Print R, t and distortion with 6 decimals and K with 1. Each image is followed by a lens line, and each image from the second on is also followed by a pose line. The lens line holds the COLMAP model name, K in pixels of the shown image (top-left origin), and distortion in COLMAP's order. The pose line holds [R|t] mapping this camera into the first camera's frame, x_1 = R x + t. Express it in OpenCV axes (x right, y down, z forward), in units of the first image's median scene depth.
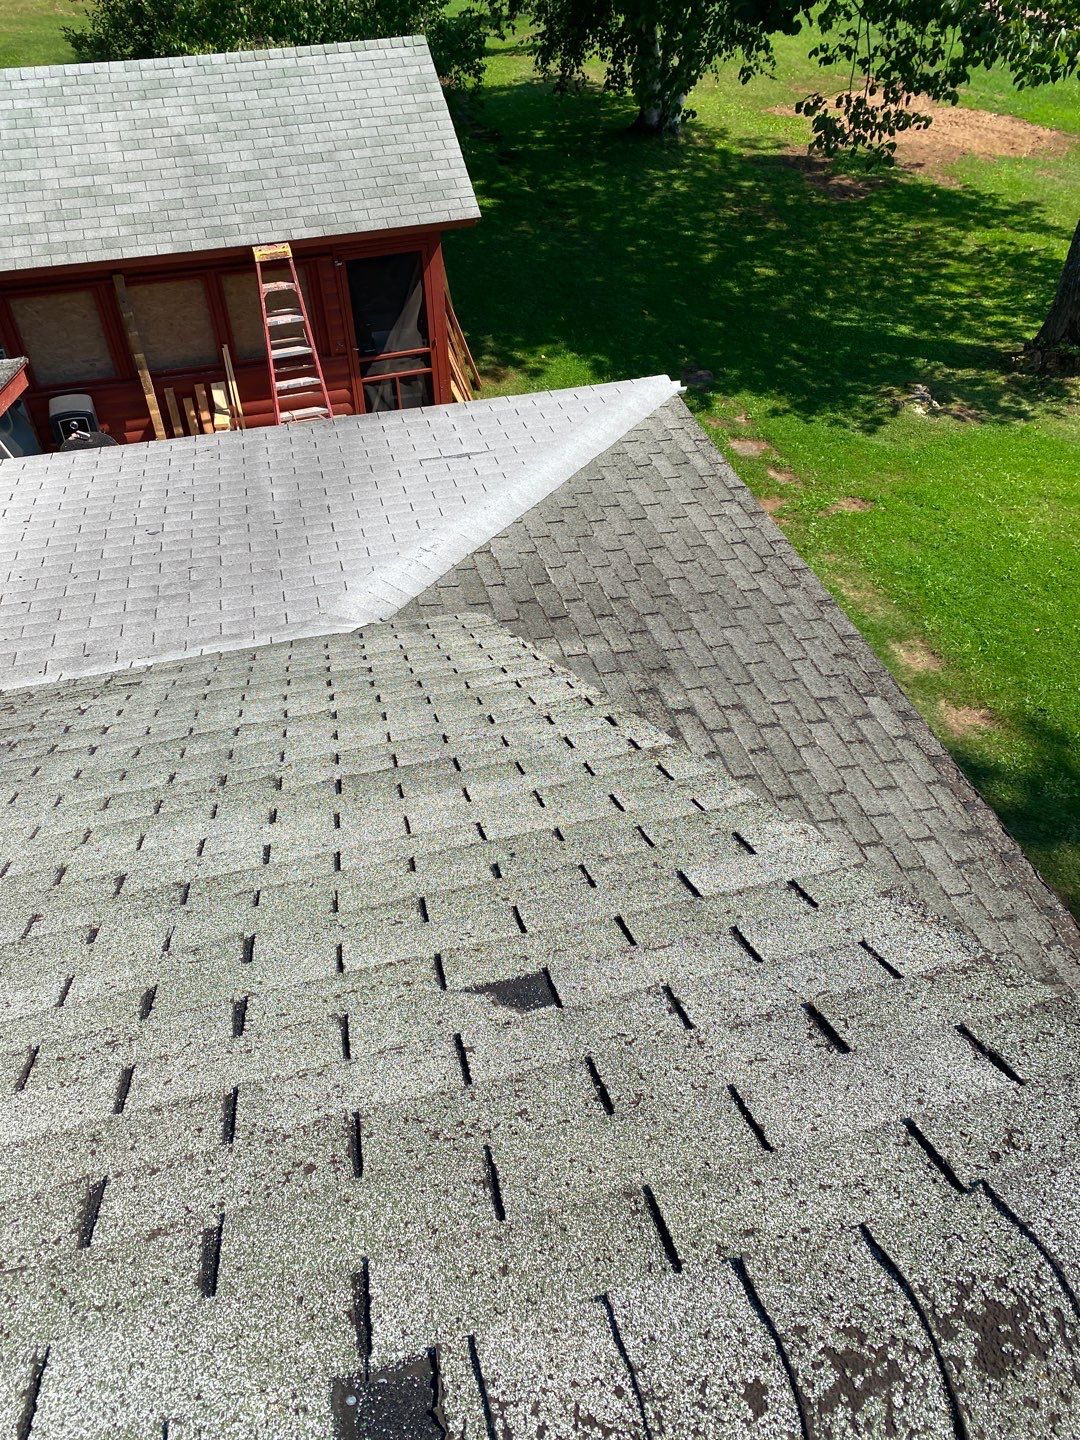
lens RADIAL K [[1101.5, 0, 540.0], [0, 1101.5, 720.0], [0, 0, 1]] dist [0.055763, -0.051024]
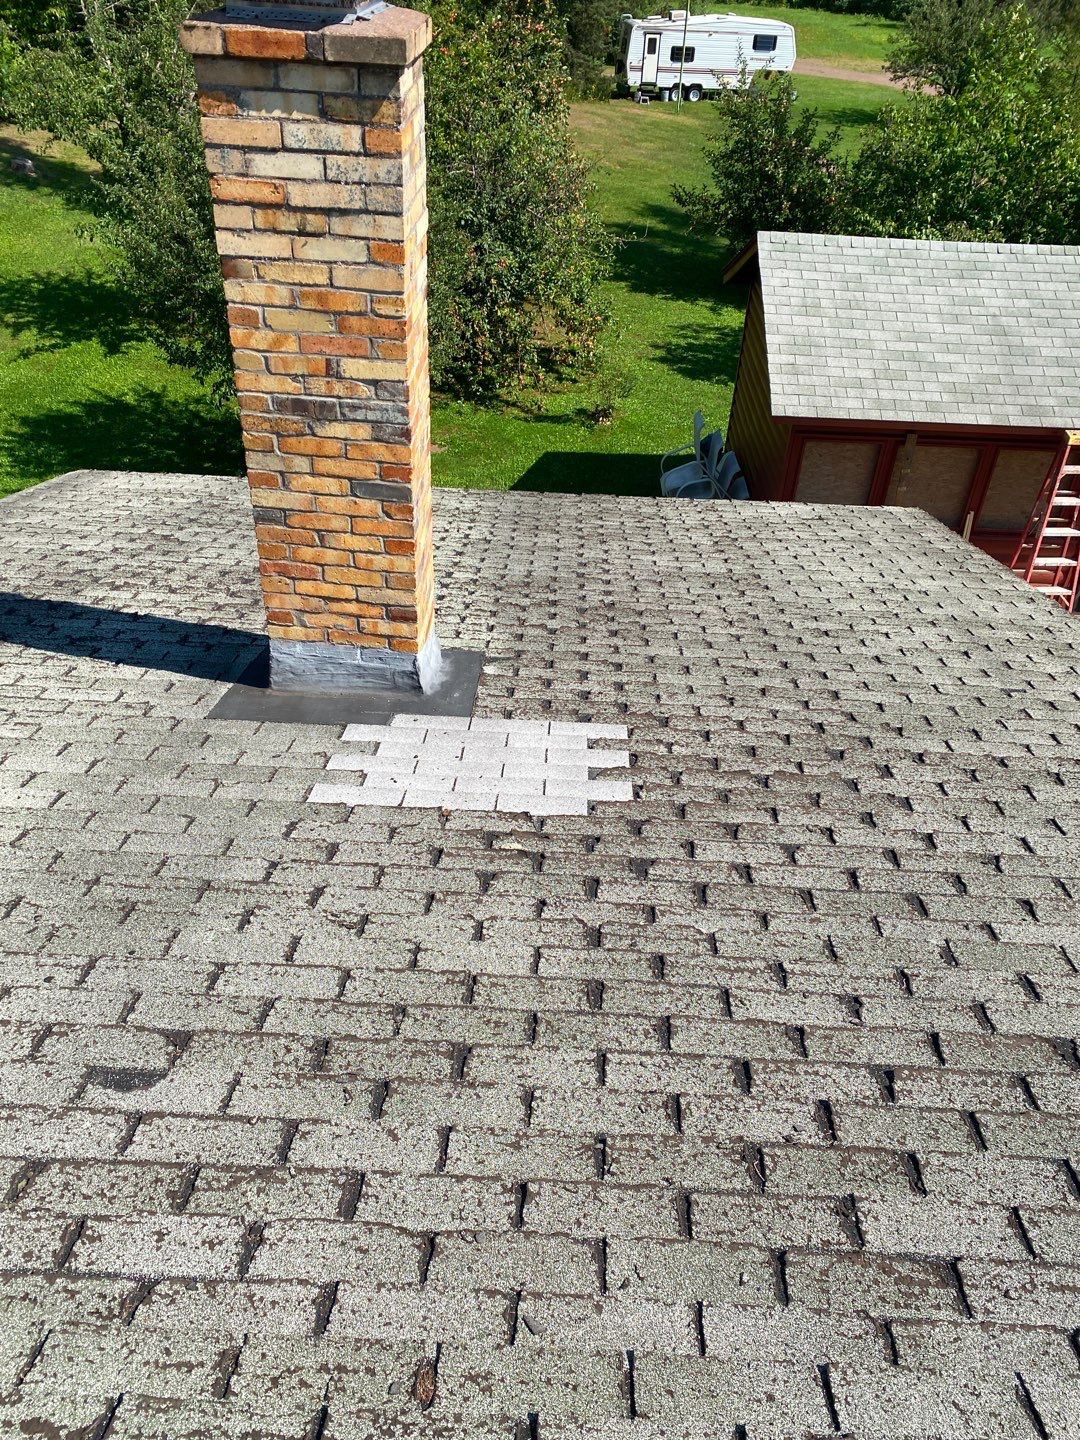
lens RADIAL K [[1101.5, 0, 540.0], [0, 1101.5, 720.0], [0, 0, 1]] dist [0.055763, -0.051024]
pose [[0.955110, 0.215780, -0.202989, -0.446034], [-0.238351, 0.966623, -0.093960, 0.034070], [0.175939, 0.138124, 0.974663, -0.024215]]
